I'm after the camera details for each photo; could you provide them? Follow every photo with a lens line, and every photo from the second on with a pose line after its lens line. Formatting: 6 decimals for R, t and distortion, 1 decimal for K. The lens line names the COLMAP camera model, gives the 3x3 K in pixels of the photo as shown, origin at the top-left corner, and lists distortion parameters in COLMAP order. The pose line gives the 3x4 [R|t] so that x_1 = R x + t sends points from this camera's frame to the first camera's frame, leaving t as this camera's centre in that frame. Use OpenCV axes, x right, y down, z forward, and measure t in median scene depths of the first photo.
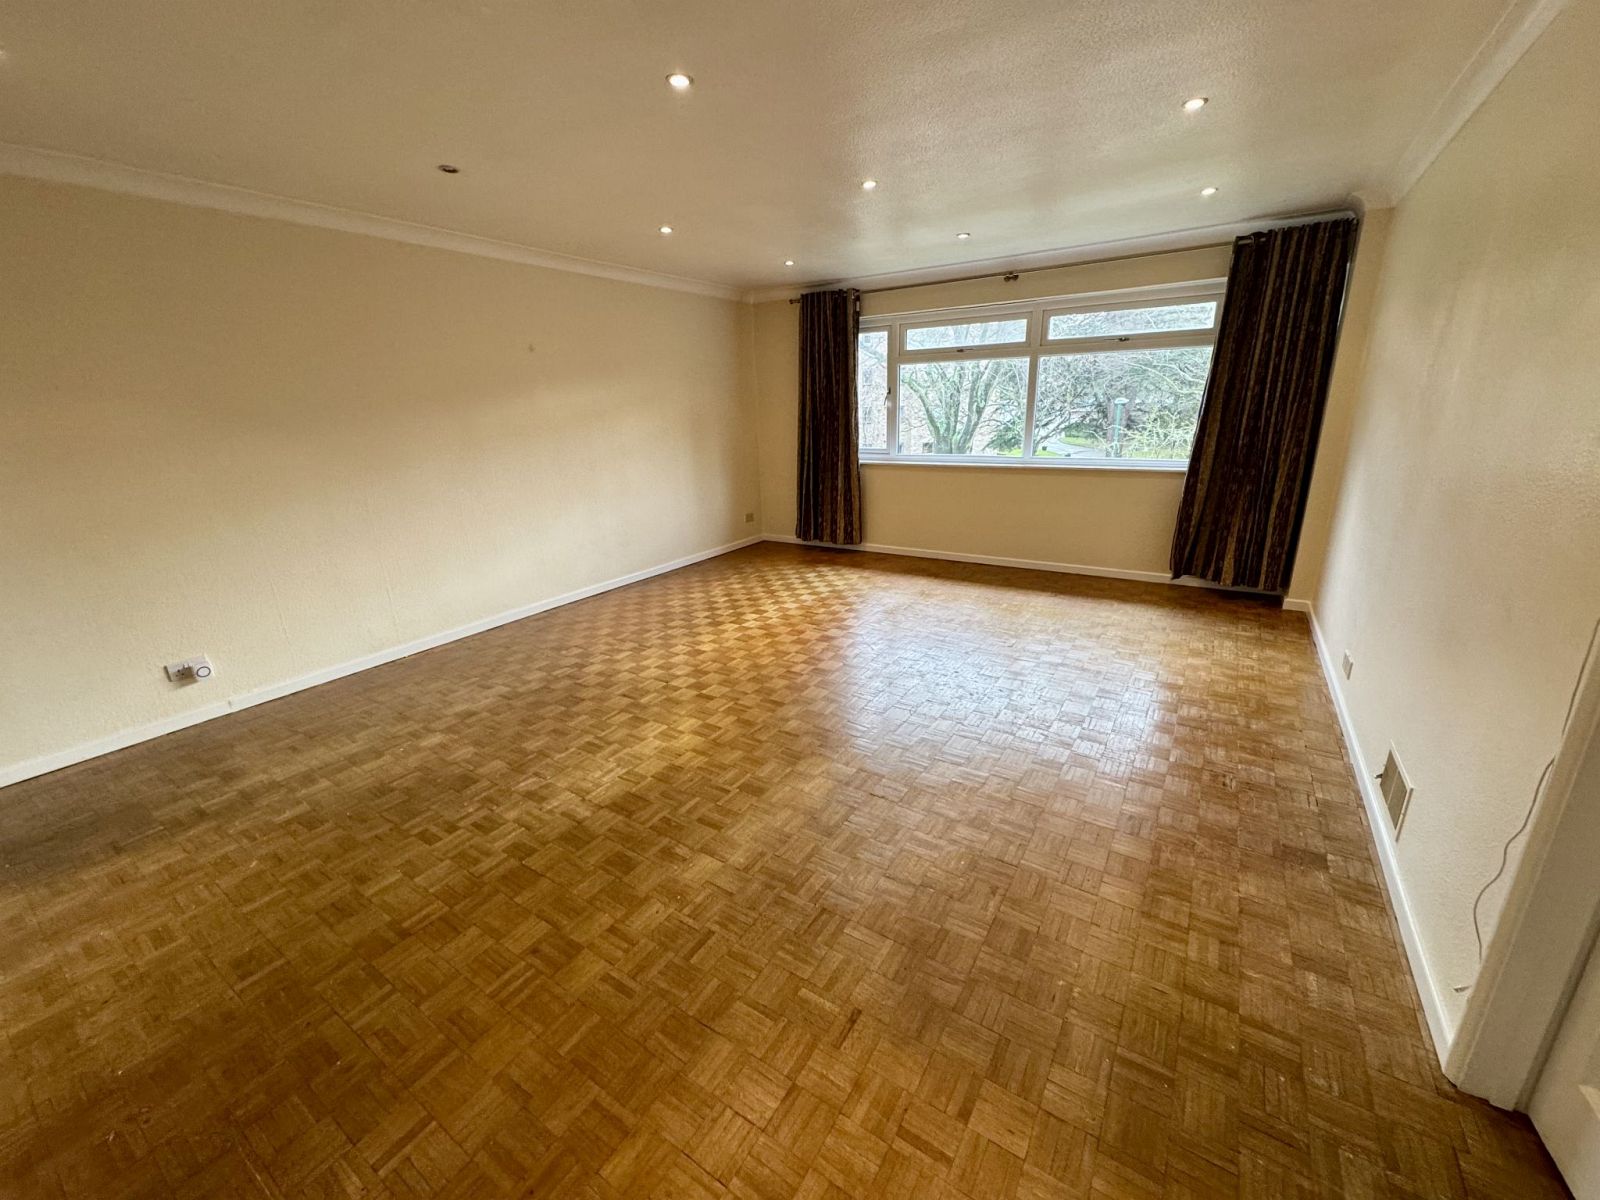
lens RADIAL K [[647.7, 0, 800.0], [0, 647.7, 600.0], [0, 0, 1]] dist [-0.000205, -0.000159]
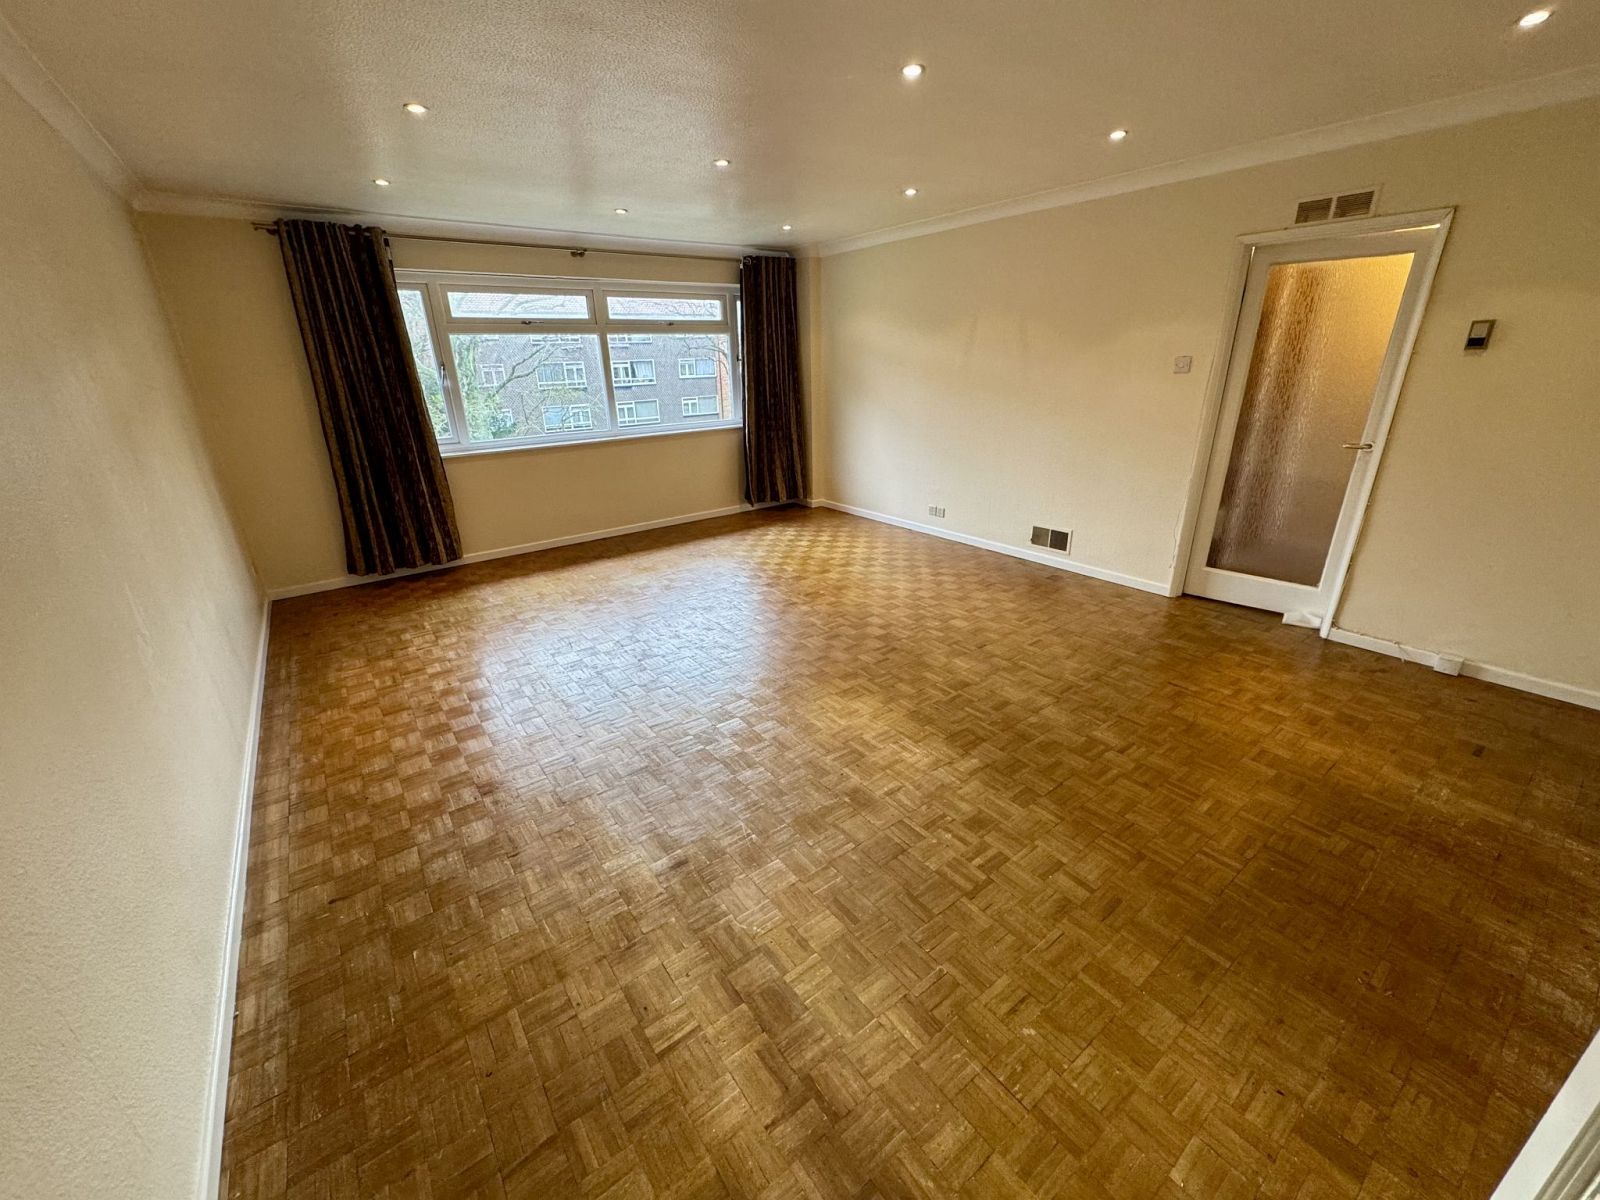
lens RADIAL K [[647.7, 0, 800.0], [0, 647.7, 600.0], [0, 0, 1]] dist [-0.000205, -0.000159]
pose [[0.326559, -0.314422, 0.891346, -0.611938], [0.290333, 0.930823, 0.221979, -0.112655], [-0.899481, 0.186298, 0.395256, 0.373290]]
